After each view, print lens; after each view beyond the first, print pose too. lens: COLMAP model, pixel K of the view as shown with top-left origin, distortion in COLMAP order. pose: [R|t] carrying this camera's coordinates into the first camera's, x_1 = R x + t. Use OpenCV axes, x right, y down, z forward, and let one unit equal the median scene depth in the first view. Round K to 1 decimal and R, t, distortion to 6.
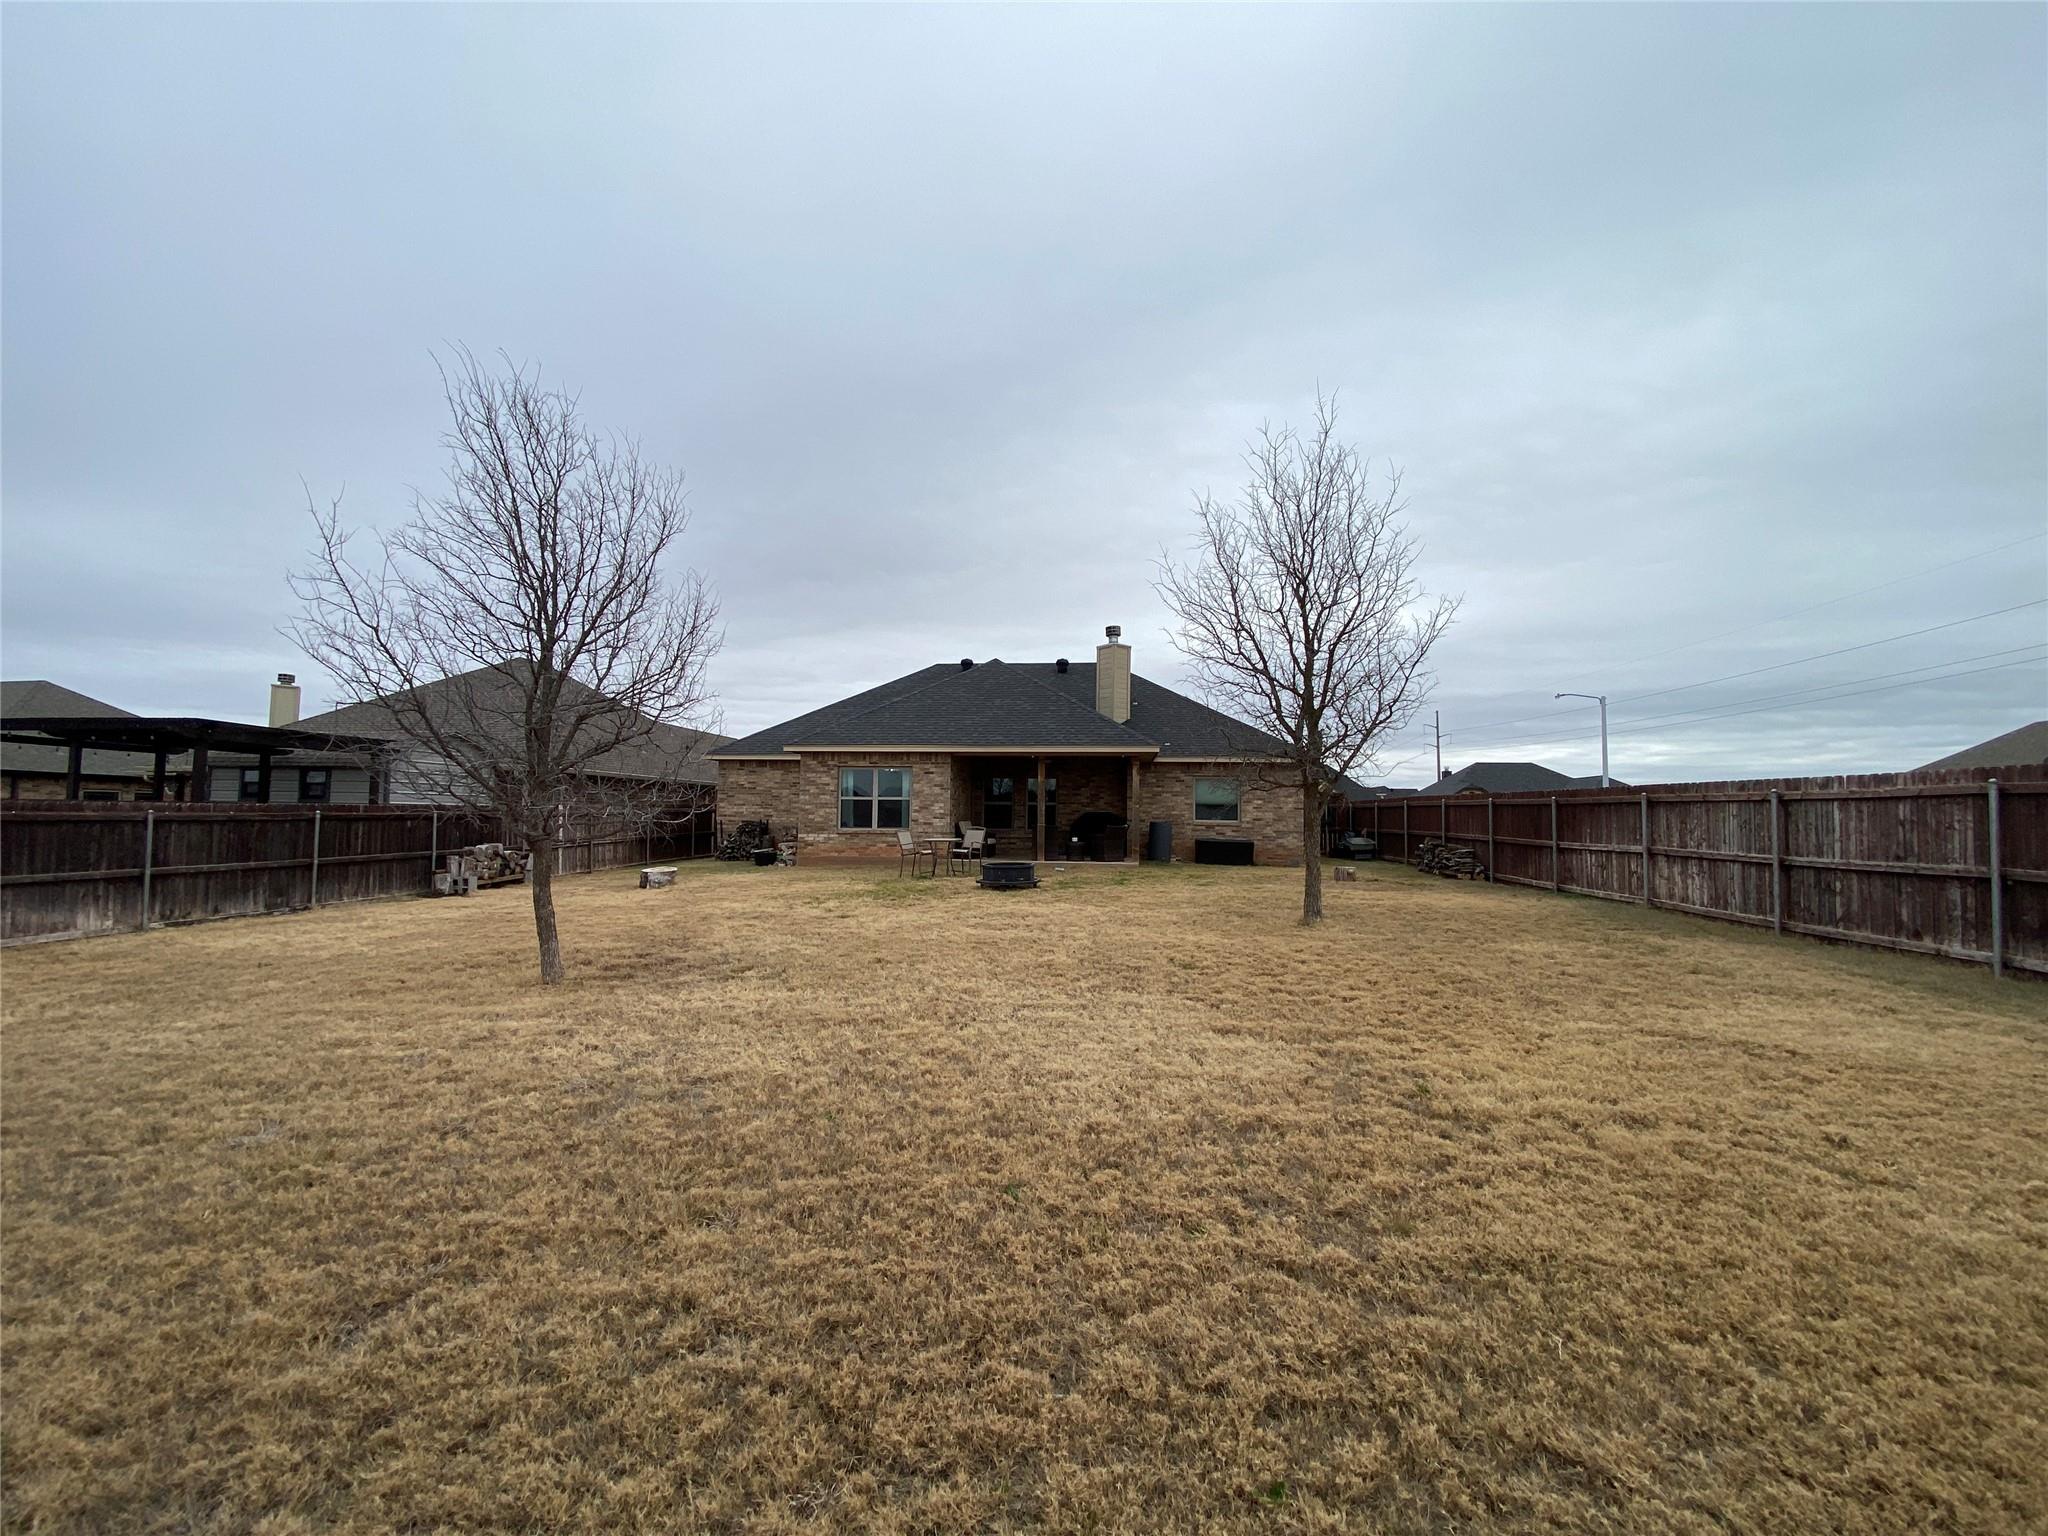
lens RADIAL K [[848.9, 0, 1024.0], [0, 848.9, 768.0], [0, 0, 1]] dist [0.025700, 0.000011]
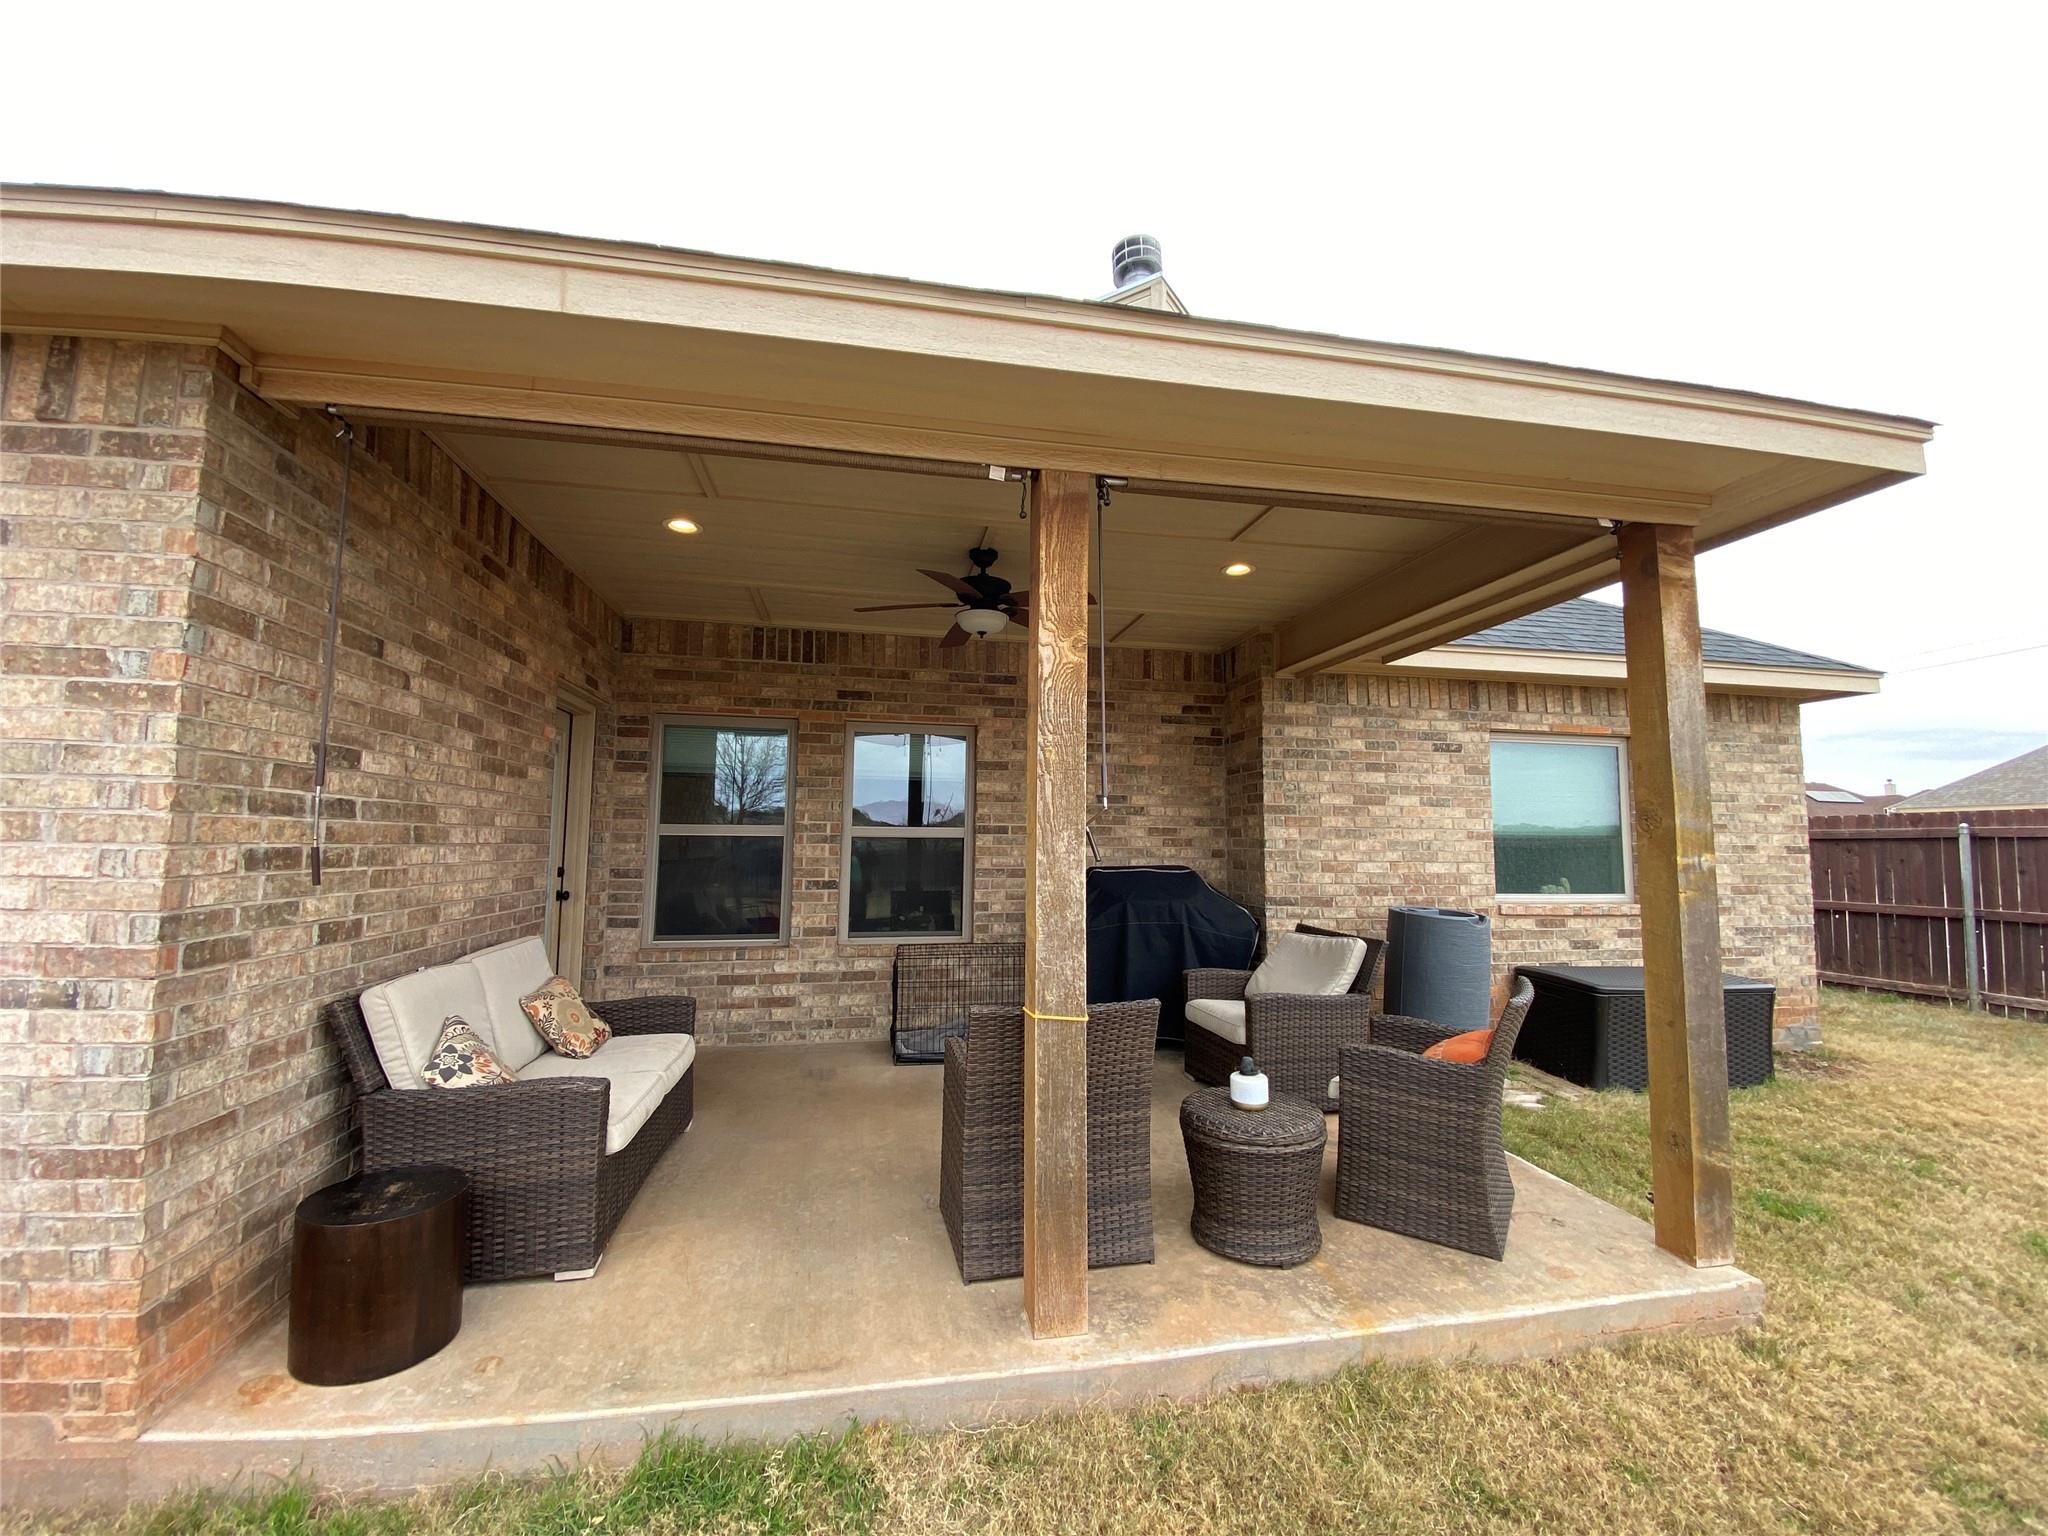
lens RADIAL K [[831.2, 0, 1024.0], [0, 831.2, 768.0], [0, 0, 1]] dist [-0.000964, -0.000208]
pose [[0.960583, 0.024452, 0.276917, -0.017227], [-0.019132, 0.999577, -0.021898, 0.032640], [-0.277335, 0.015737, 0.960644, 0.867658]]
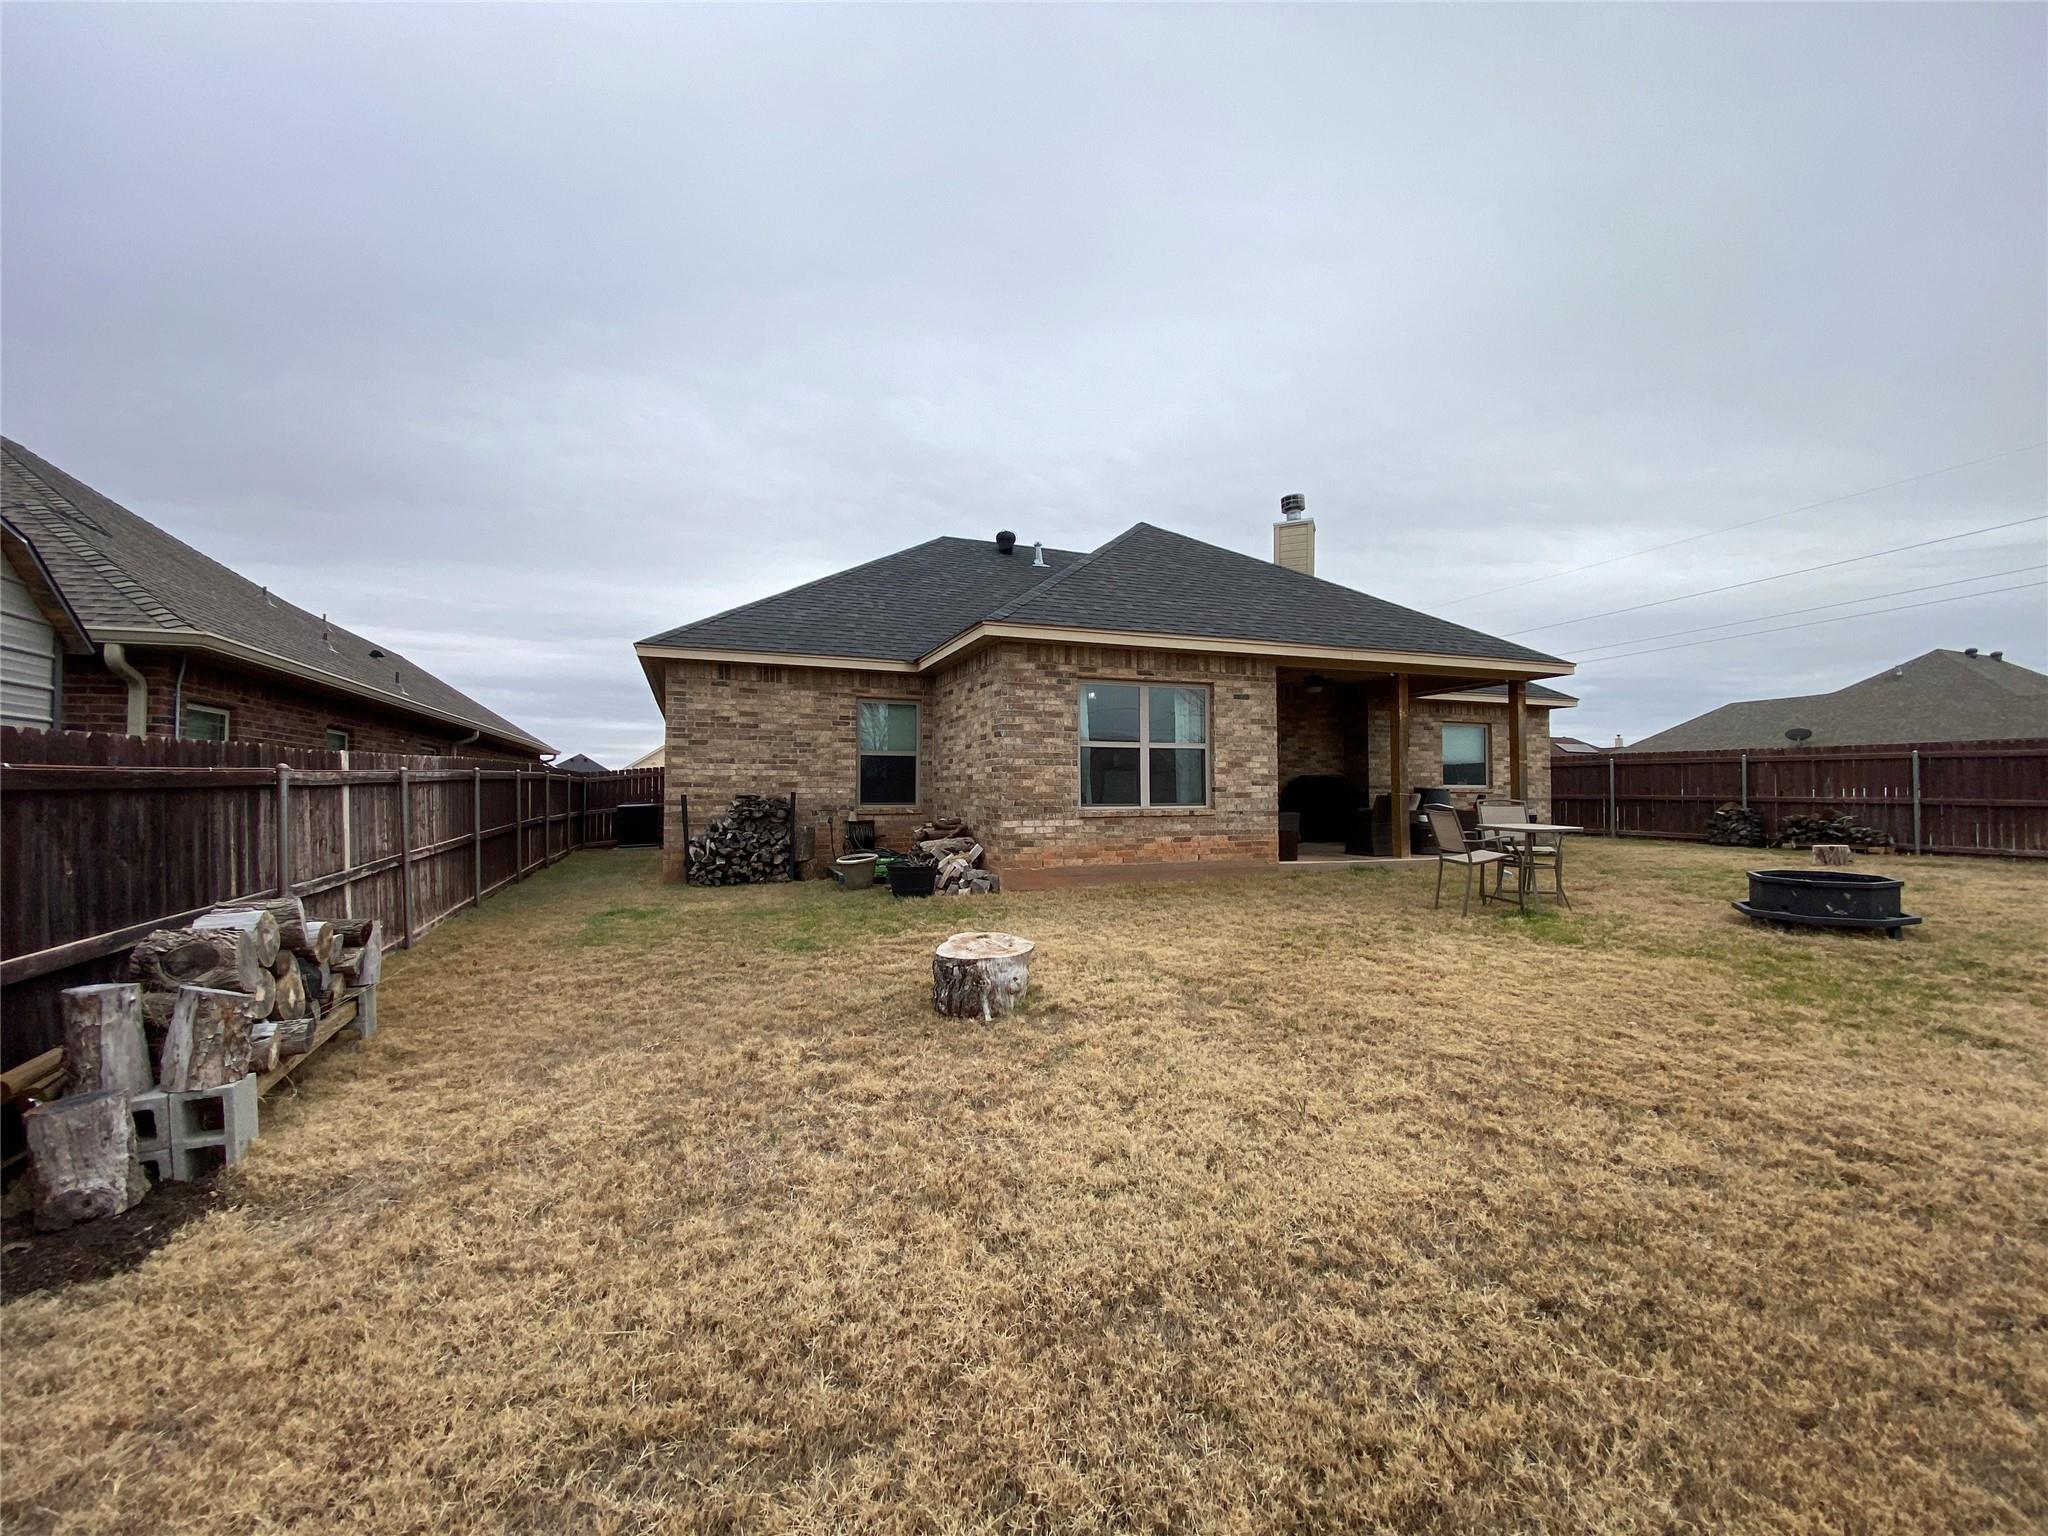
lens RADIAL K [[848.9, 0, 1024.0], [0, 848.9, 768.0], [0, 0, 1]] dist [0.025700, 0.000011]
pose [[0.887965, 0.001081, 0.459911, -0.463671], [-0.015631, 0.999490, 0.027829, 0.036414], [-0.459646, -0.031900, 0.887529, 0.594492]]
